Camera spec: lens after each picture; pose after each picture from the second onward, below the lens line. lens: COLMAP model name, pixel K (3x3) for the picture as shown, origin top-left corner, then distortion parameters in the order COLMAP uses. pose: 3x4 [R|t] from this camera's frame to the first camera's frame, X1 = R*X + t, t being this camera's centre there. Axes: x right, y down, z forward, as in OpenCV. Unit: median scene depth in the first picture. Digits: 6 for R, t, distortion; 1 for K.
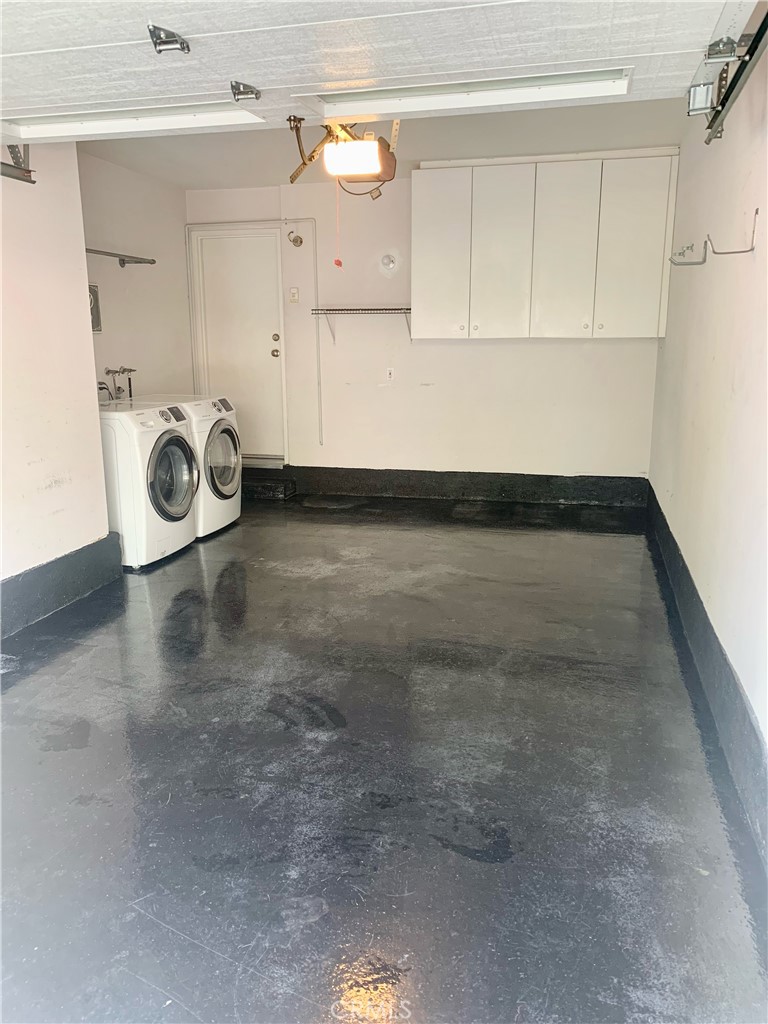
lens RADIAL K [[787.7, 0, 384.0], [0, 787.7, 512.0], [0, 0, 1]] dist [0.049203, -0.102706]
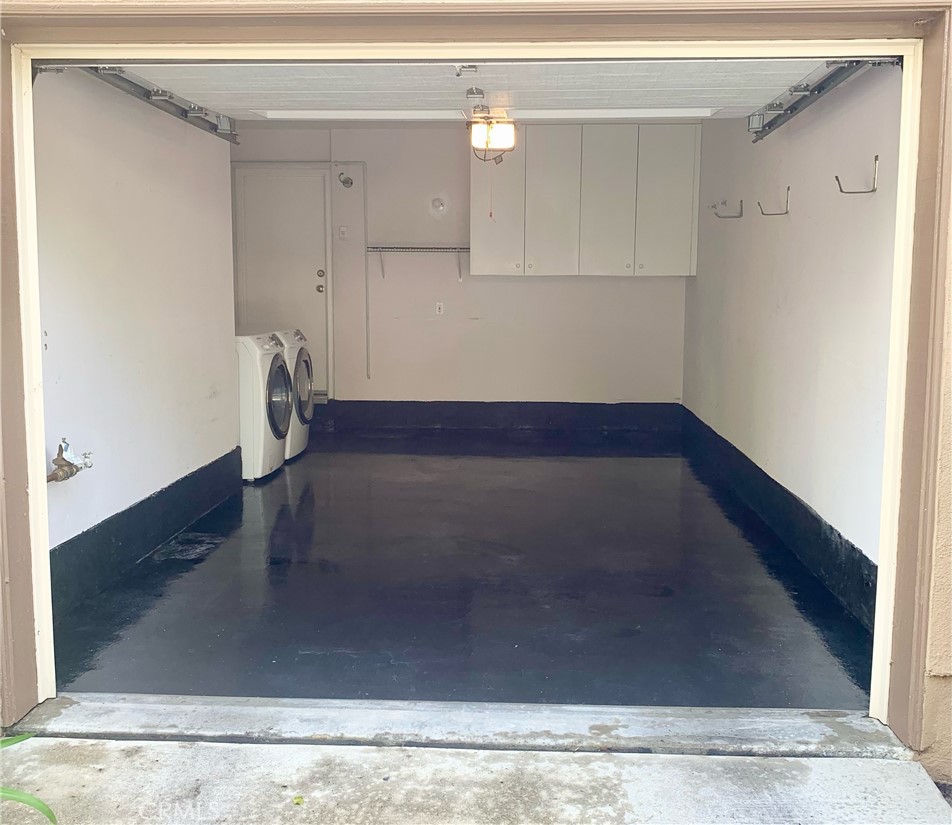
lens RADIAL K [[1039.3, 0, 475.0], [0, 1039.3, 389.3], [0, 0, 1]] dist [0.092920, -0.007680]
pose [[0.981515, -0.010885, 0.191077, -0.240247], [0.032955, 0.993081, -0.112710, 0.098553], [-0.188528, 0.116924, 0.975083, -0.379895]]
